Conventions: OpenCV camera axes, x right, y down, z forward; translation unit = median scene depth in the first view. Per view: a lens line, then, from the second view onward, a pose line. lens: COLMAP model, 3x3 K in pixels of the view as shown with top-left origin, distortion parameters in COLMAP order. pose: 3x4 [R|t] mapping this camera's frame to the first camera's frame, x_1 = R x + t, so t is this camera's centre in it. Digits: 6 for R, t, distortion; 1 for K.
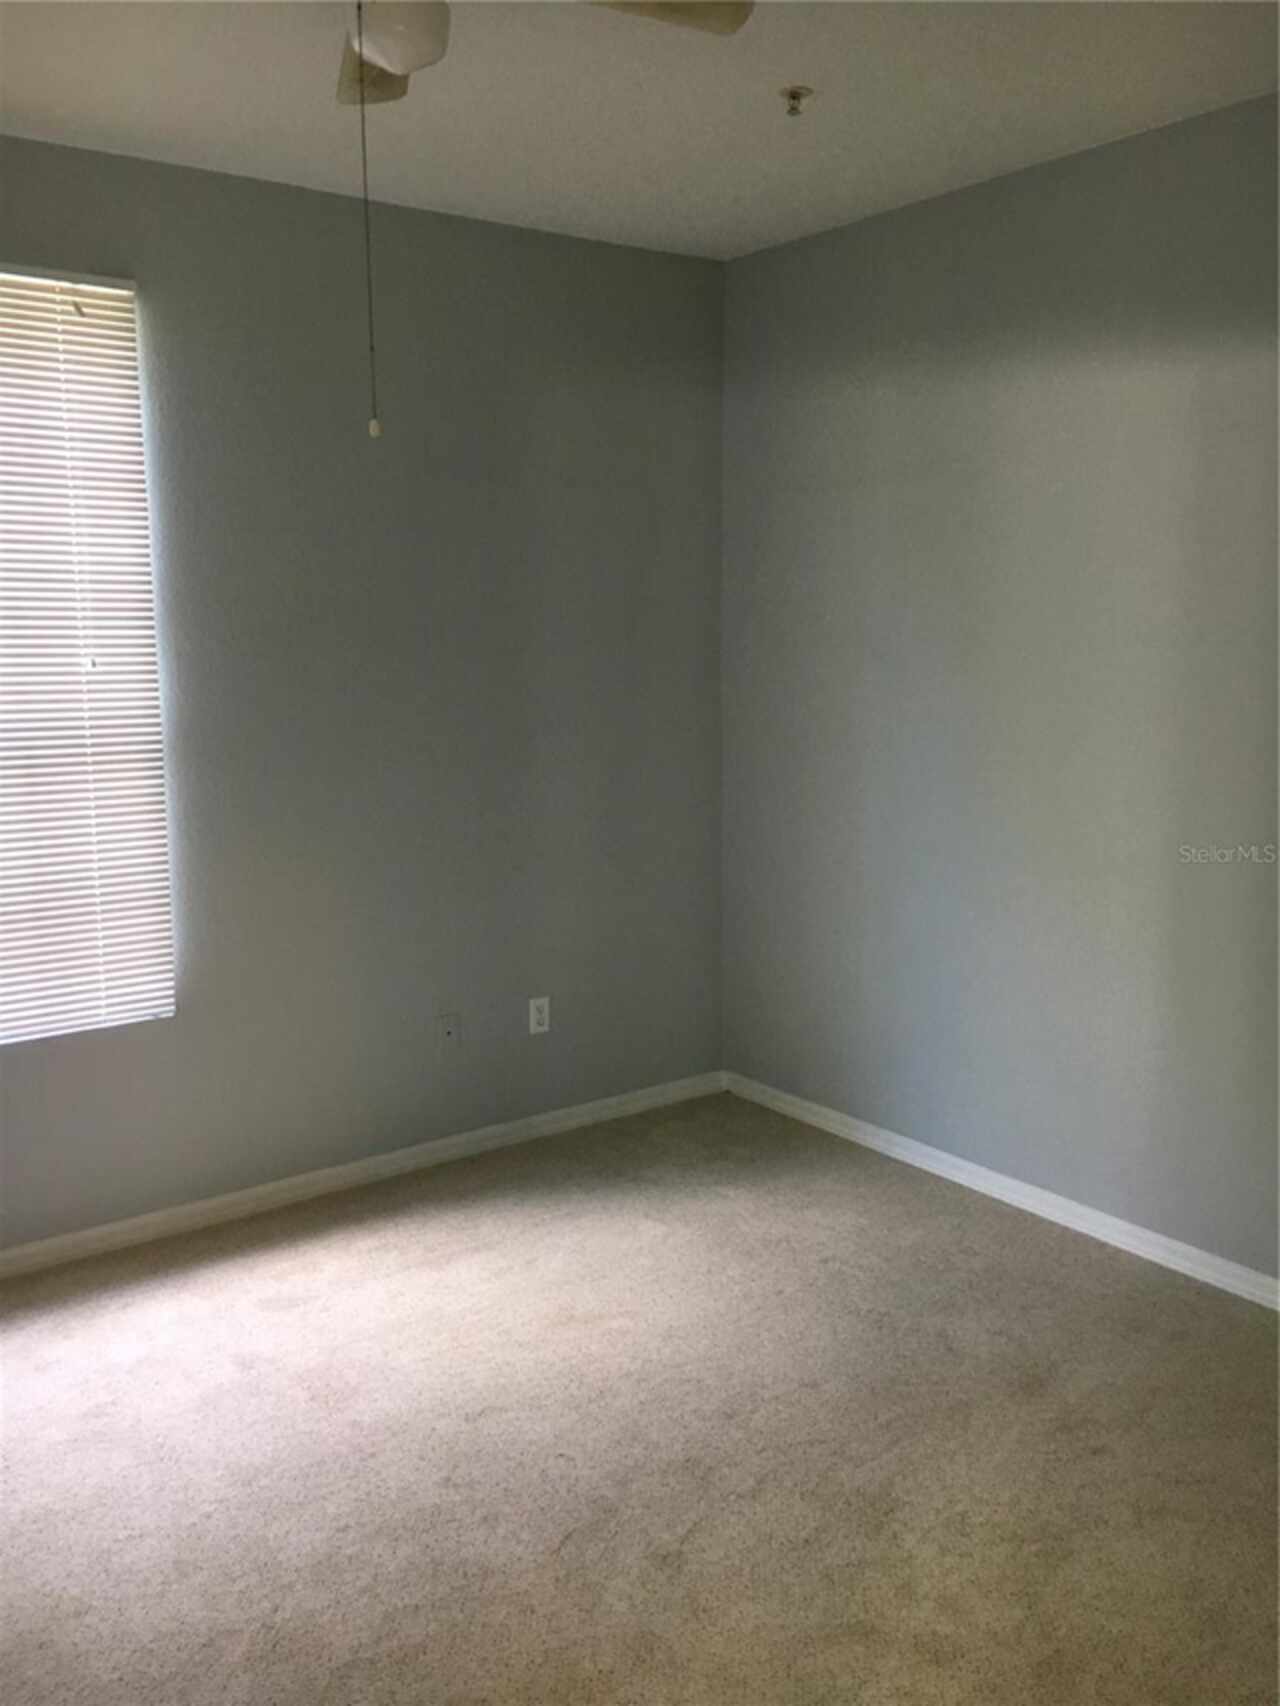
lens RADIAL K [[1439.0, 0, 641.4], [0, 1439.0, 834.1], [0, 0, 1]] dist [0.061767, -0.072333]
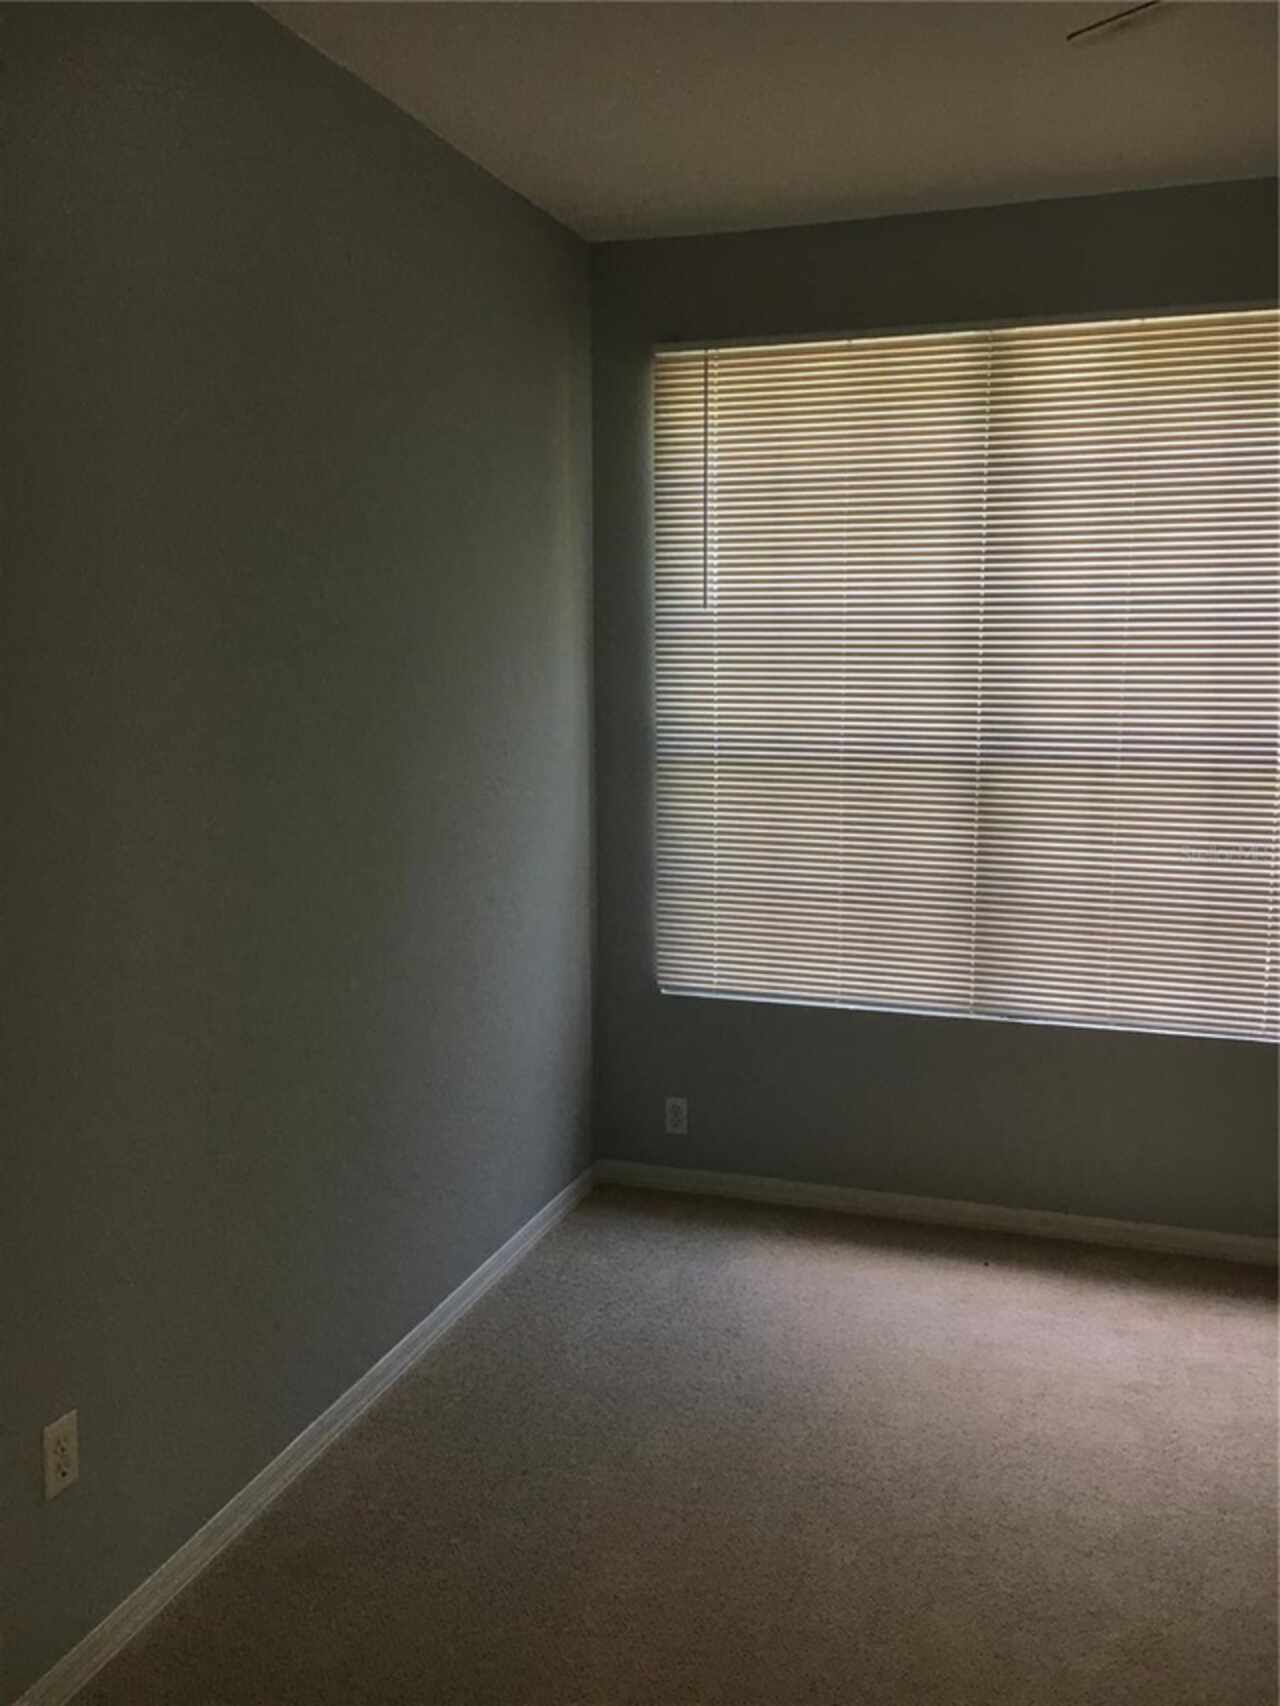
lens RADIAL K [[1439.0, 0, 641.4], [0, 1439.0, 834.1], [0, 0, 1]] dist [0.061767, -0.072333]
pose [[0.577068, 0.111019, -0.809115, 0.267268], [-0.118385, 0.991625, 0.051627, -0.016250], [0.808070, 0.065995, 0.585378, 0.073227]]
